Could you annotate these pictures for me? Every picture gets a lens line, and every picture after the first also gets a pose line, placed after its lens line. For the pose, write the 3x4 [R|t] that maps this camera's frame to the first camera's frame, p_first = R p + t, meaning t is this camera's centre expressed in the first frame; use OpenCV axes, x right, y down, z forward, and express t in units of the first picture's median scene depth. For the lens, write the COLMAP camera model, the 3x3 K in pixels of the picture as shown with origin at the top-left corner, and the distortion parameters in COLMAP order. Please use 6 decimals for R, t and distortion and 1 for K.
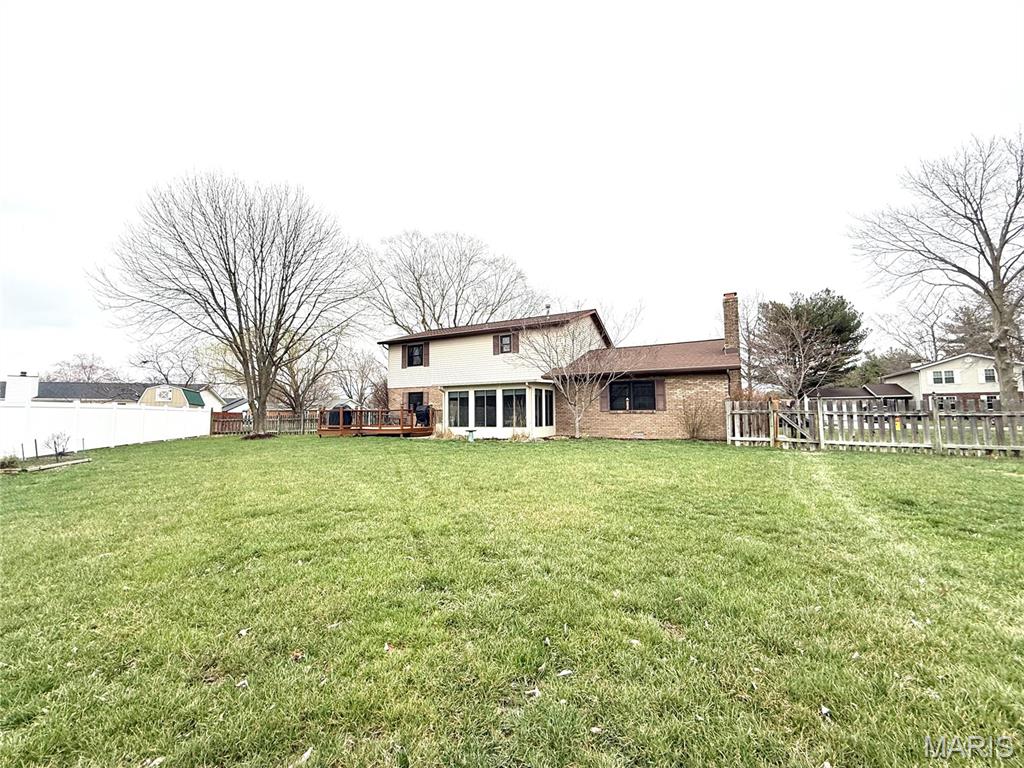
lens RADIAL K [[405.9, 0, 512.0], [0, 405.9, 384.0], [0, 0, 1]] dist [-0.000934, -0.000031]
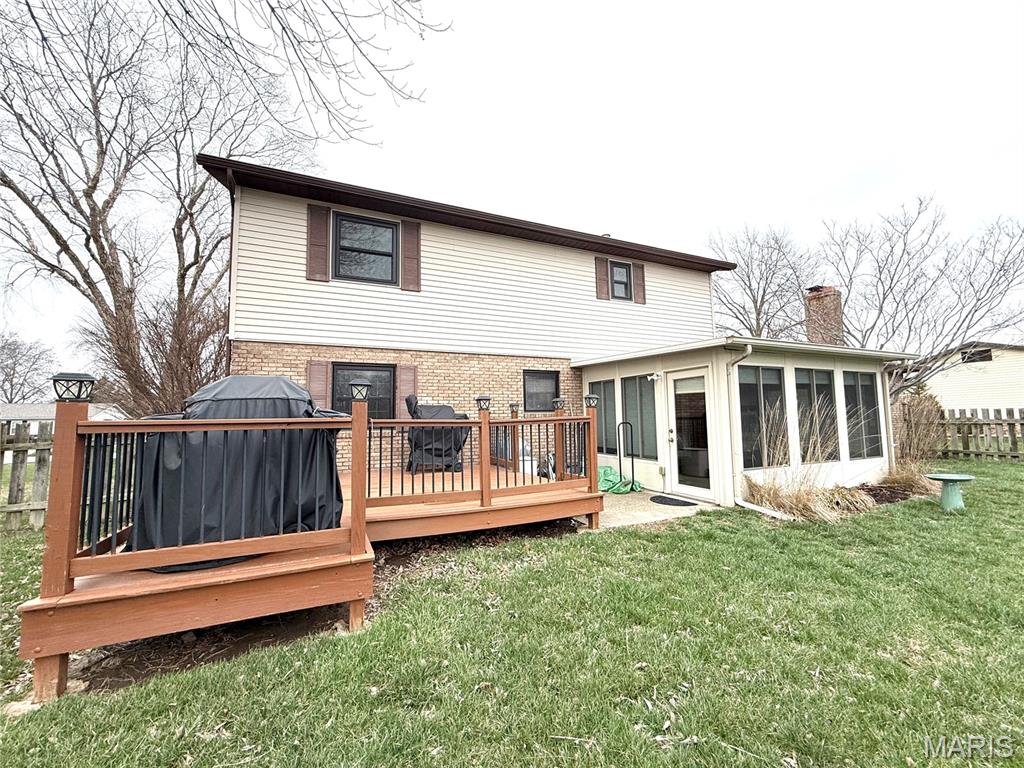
lens RADIAL K [[405.9, 0, 512.0], [0, 405.9, 384.0], [0, 0, 1]] dist [-0.000934, -0.000031]
pose [[0.626722, 0.070477, 0.776049, -0.470880], [-0.044586, 0.997513, -0.054582, 0.055632], [-0.777966, -0.000393, 0.628306, 0.819679]]
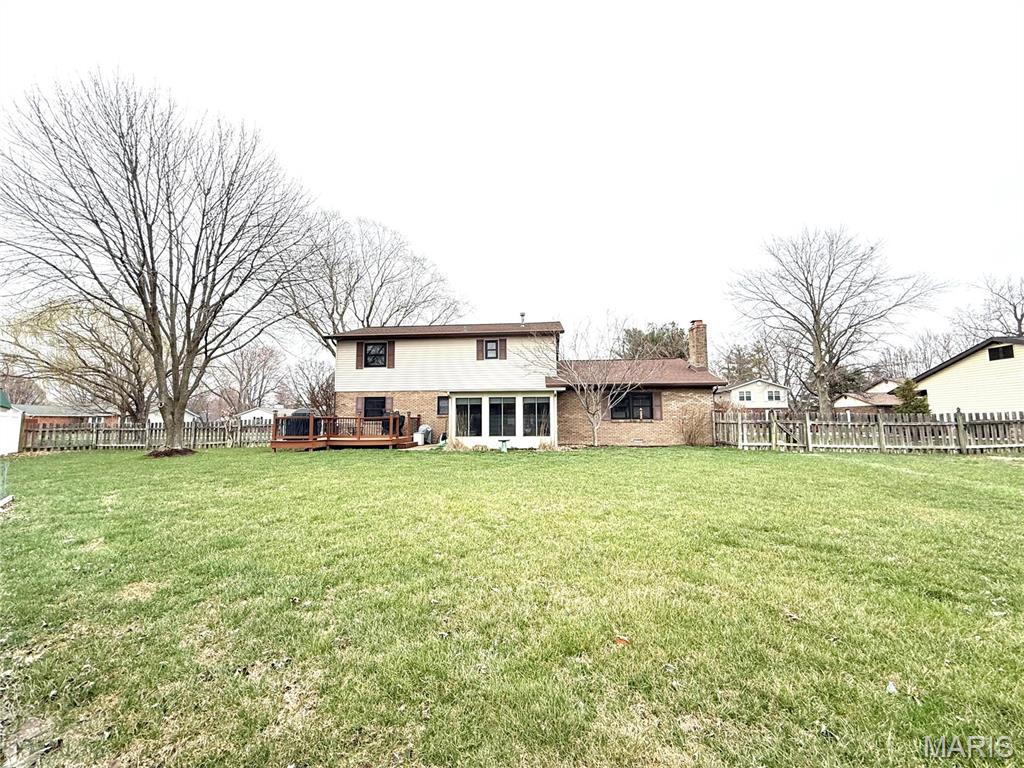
lens RADIAL K [[405.9, 0, 512.0], [0, 405.9, 384.0], [0, 0, 1]] dist [-0.000934, -0.000031]
pose [[0.927461, 0.038594, 0.371922, -0.332734], [-0.030796, 0.999164, -0.026887, 0.007446], [-0.372649, 0.013483, 0.927875, 0.094691]]
